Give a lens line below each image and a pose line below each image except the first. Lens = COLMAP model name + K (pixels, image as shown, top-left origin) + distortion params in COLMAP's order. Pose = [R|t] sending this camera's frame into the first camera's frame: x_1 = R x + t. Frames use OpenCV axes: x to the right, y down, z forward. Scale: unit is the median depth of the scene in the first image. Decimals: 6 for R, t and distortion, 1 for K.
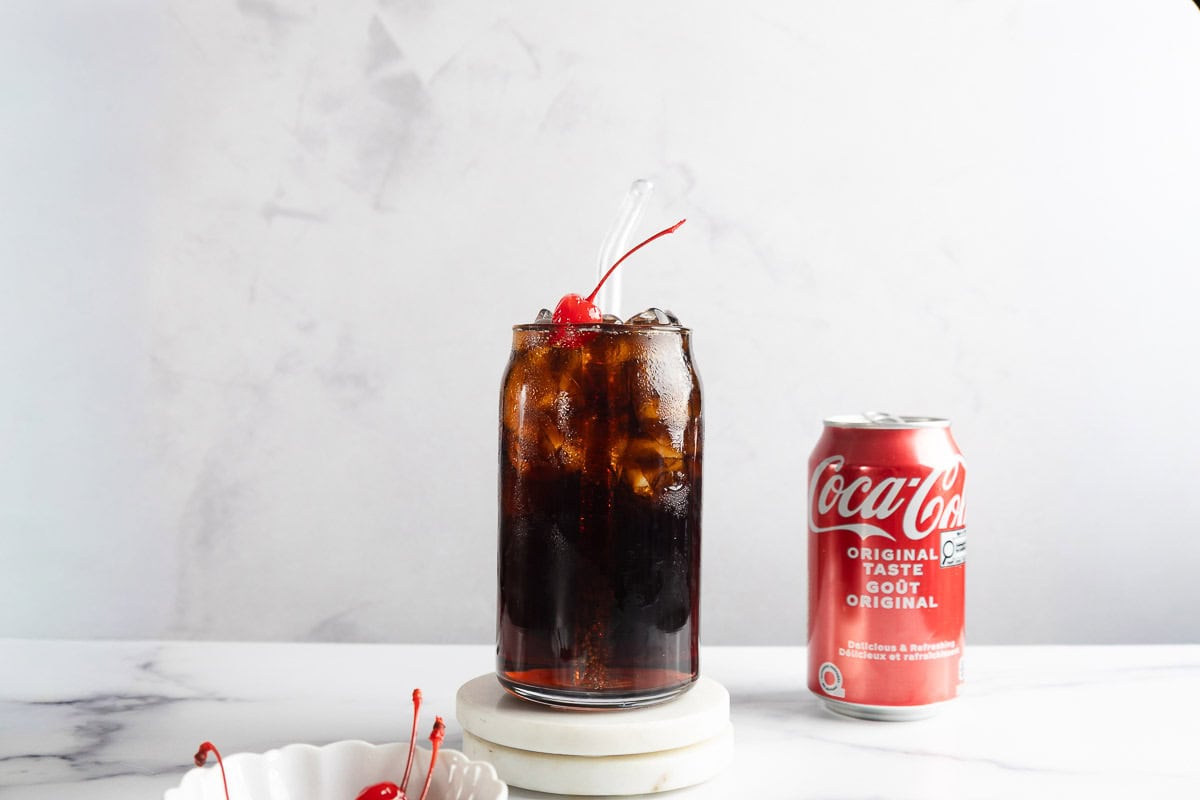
lens RADIAL K [[1376.3, 0, 600.0], [0, 1376.3, 400.0], [0, 0, 1]] dist [-0.009267, -0.001649]
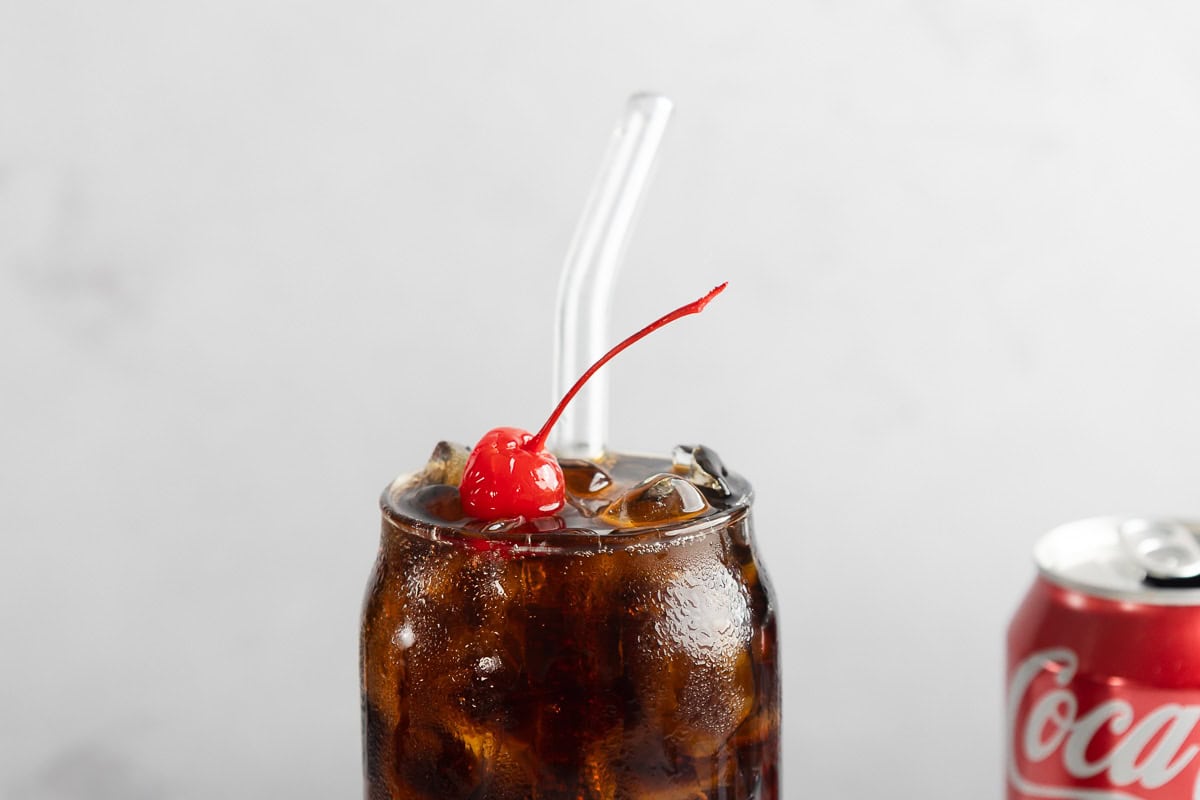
lens RADIAL K [[2721.1, 0, 600.0], [0, 2721.1, 400.0], [0, 0, 1]] dist [-0.038212, 0.372966]
pose [[0.999450, -0.028353, -0.017211, 0.027903], [0.031042, 0.982391, 0.184240, -0.234249], [0.011684, -0.184672, 0.982731, 0.065966]]
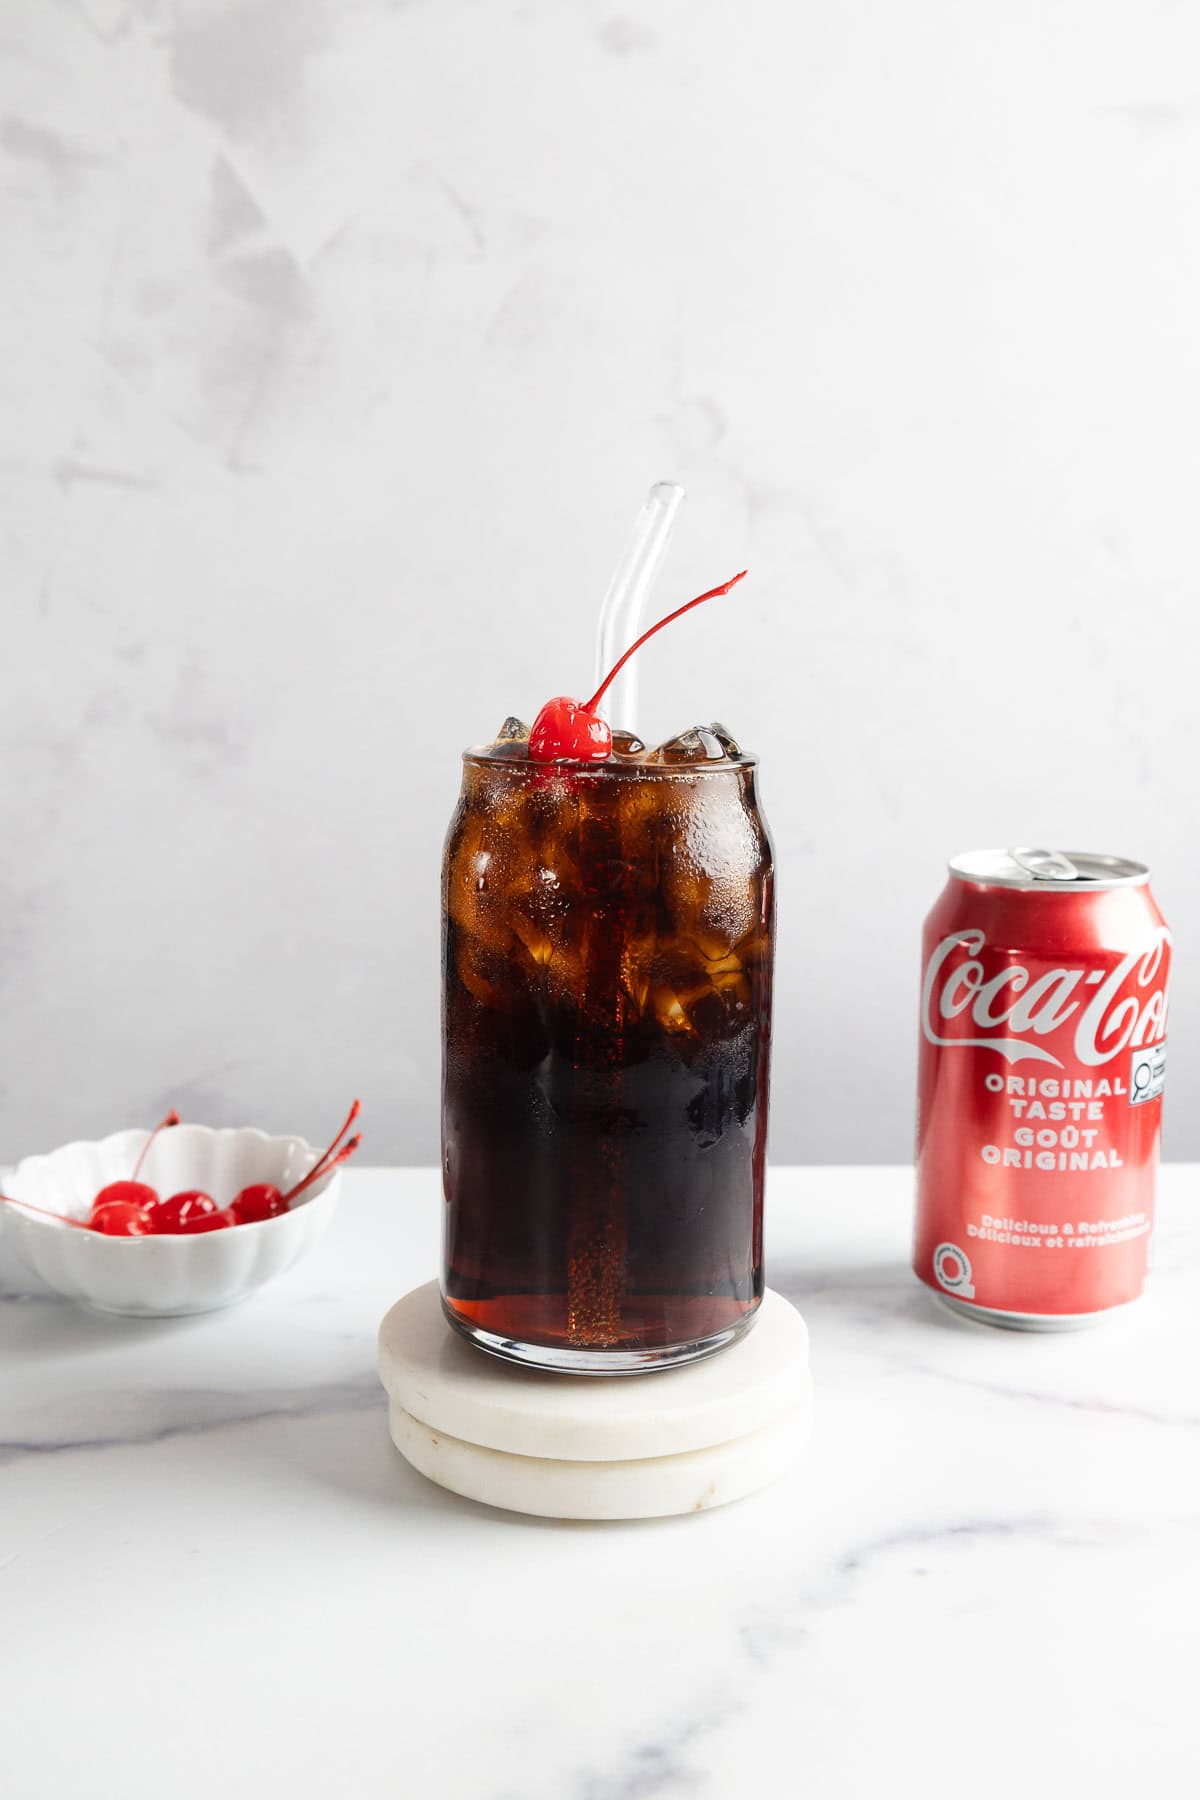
lens RADIAL K [[1850.9, 0, 599.3], [0, 1850.9, 926.0], [0, 0, 1]] dist [-0.004657, 0.010514]
pose [[0.999629, -0.003790, 0.026988, -0.022867], [-0.000298, 0.988702, 0.149897, -0.090579], [-0.027252, -0.149849, 0.988333, 0.166027]]
